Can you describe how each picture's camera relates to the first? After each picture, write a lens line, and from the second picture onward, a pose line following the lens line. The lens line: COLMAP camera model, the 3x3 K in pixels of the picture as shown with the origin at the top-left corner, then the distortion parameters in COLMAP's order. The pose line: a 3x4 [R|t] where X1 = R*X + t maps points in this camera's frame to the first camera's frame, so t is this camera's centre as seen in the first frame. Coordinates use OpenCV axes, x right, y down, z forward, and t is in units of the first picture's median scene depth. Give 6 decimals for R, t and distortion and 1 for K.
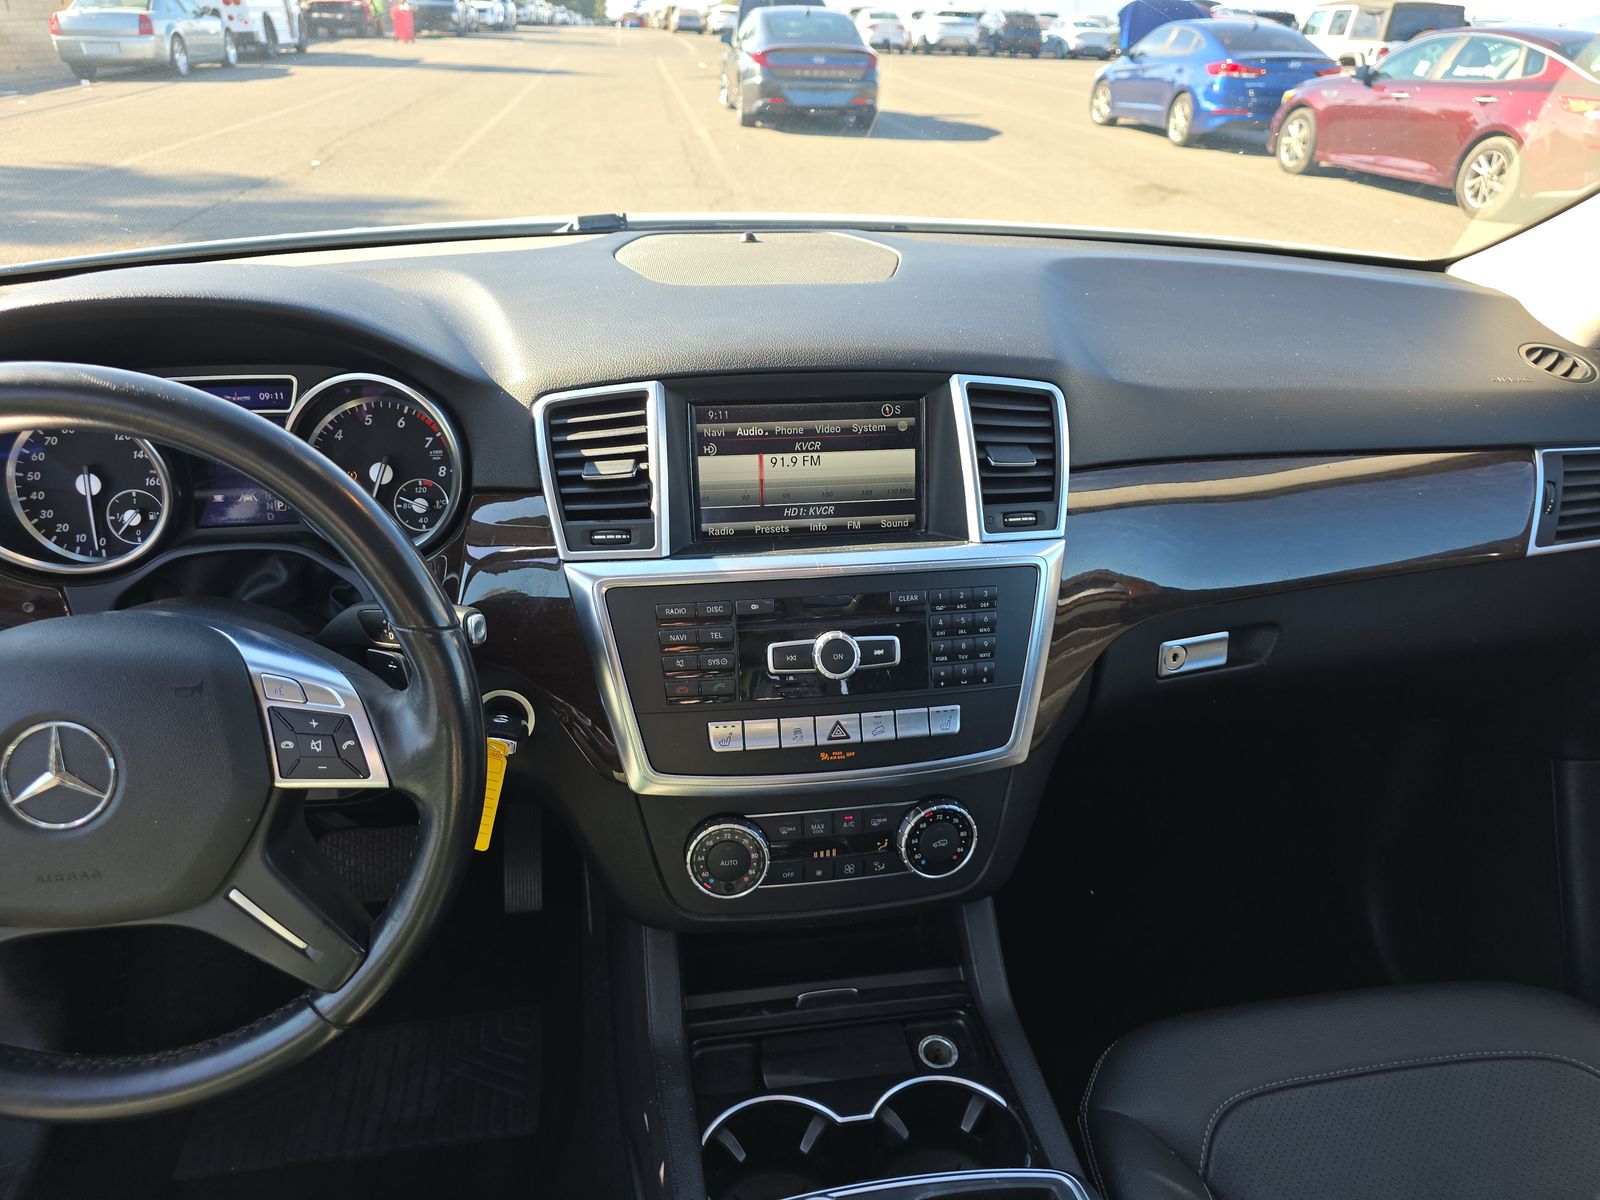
lens RADIAL K [[1094.3, 0, 804.5], [0, 1094.3, 607.4], [0, 0, 1]] dist [0.042673, -0.051308]
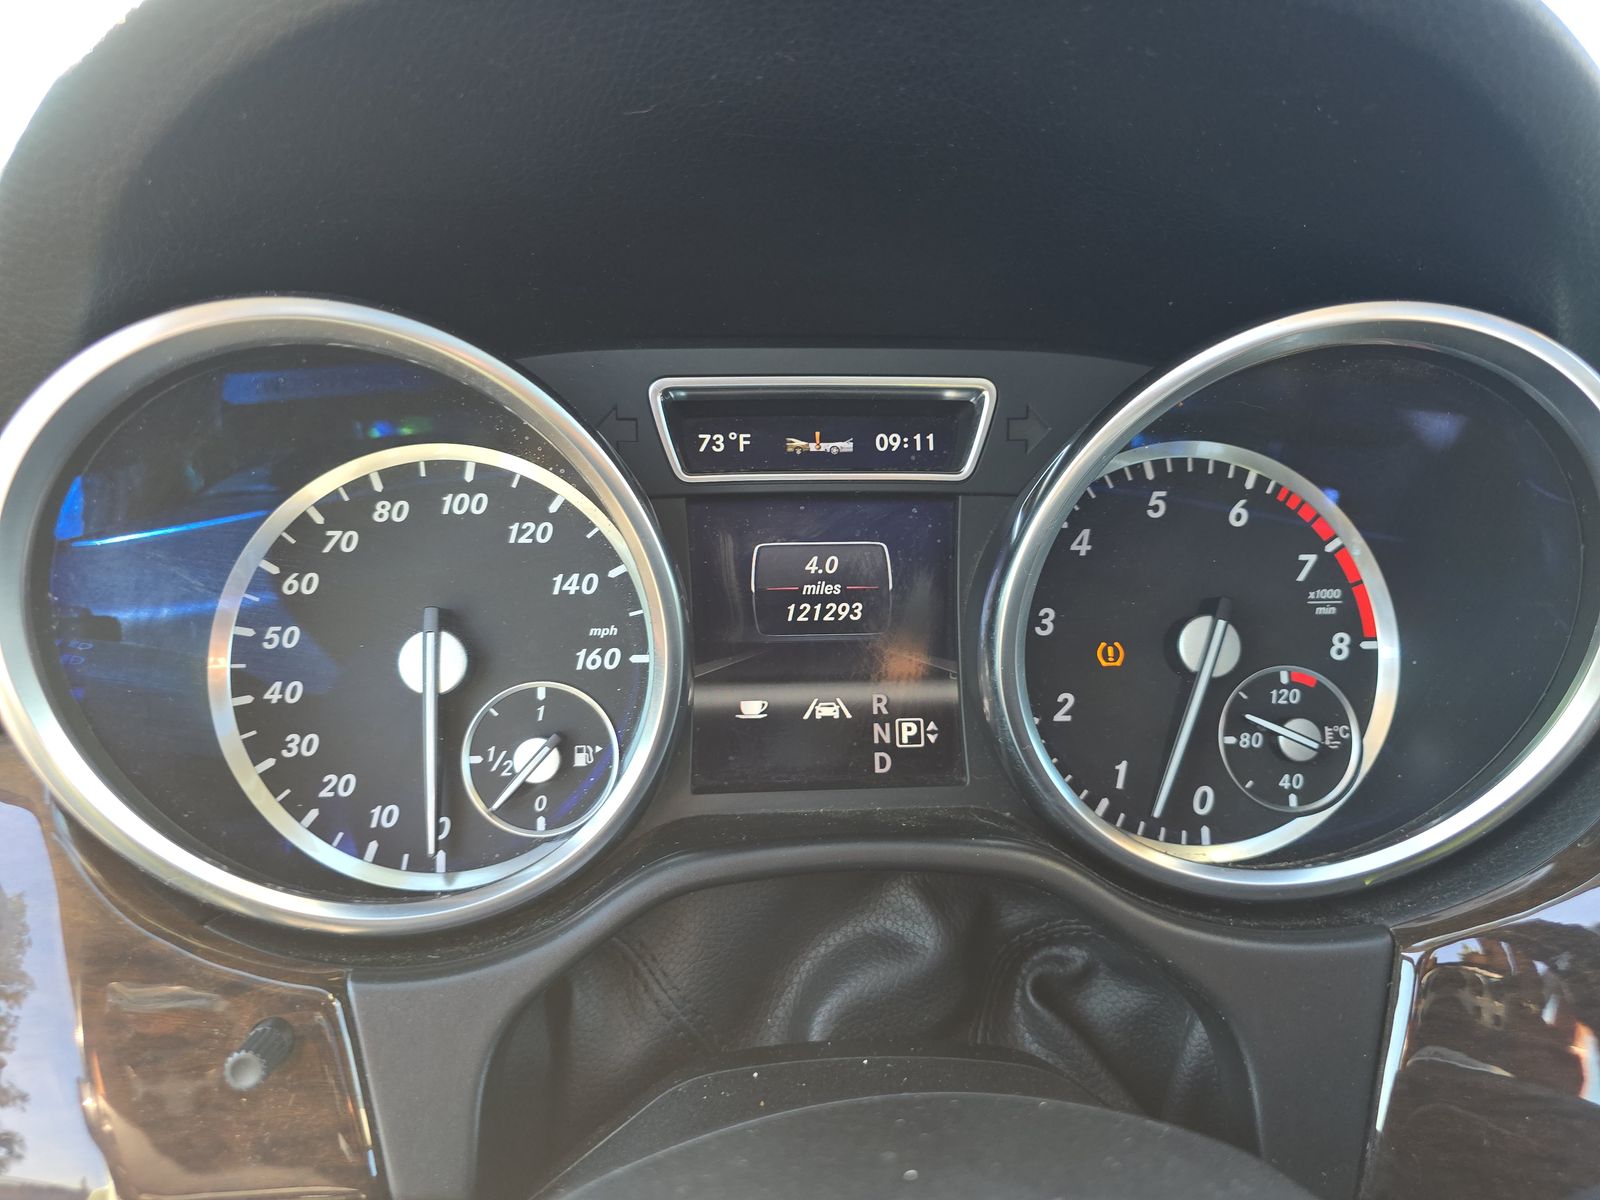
lens RADIAL K [[1042.2, 0, 802.0], [0, 1042.2, 623.1], [0, 0, 1]] dist [-0.002330, -0.002469]
pose [[0.997089, 0.006603, -0.075964, -0.505998], [-0.023642, 0.973918, -0.225667, -0.051865], [0.072493, 0.226806, 0.971238, 0.685290]]
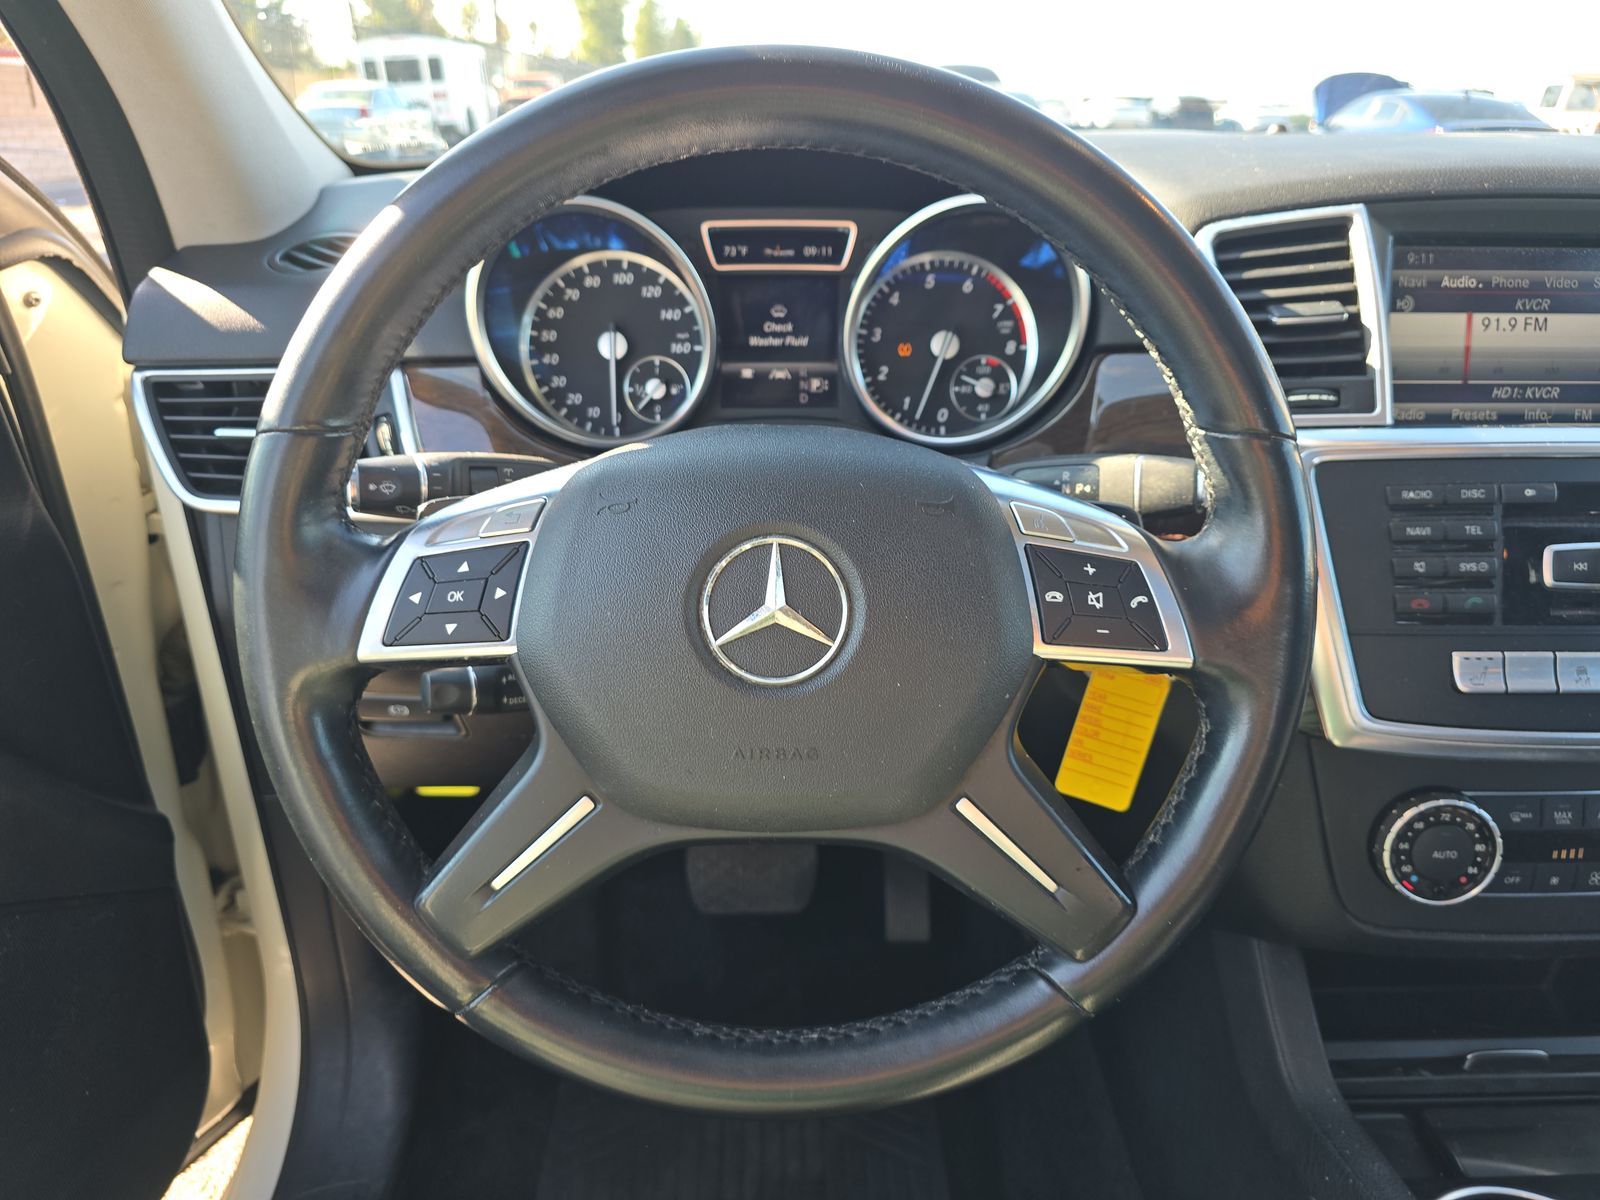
lens RADIAL K [[1094.3, 0, 804.5], [0, 1094.3, 607.4], [0, 0, 1]] dist [0.042673, -0.051308]
pose [[0.991074, 0.040012, -0.127163, -0.388784], [-0.048698, 0.996634, -0.065946, 0.134113], [0.124097, 0.071550, 0.989687, 0.206028]]
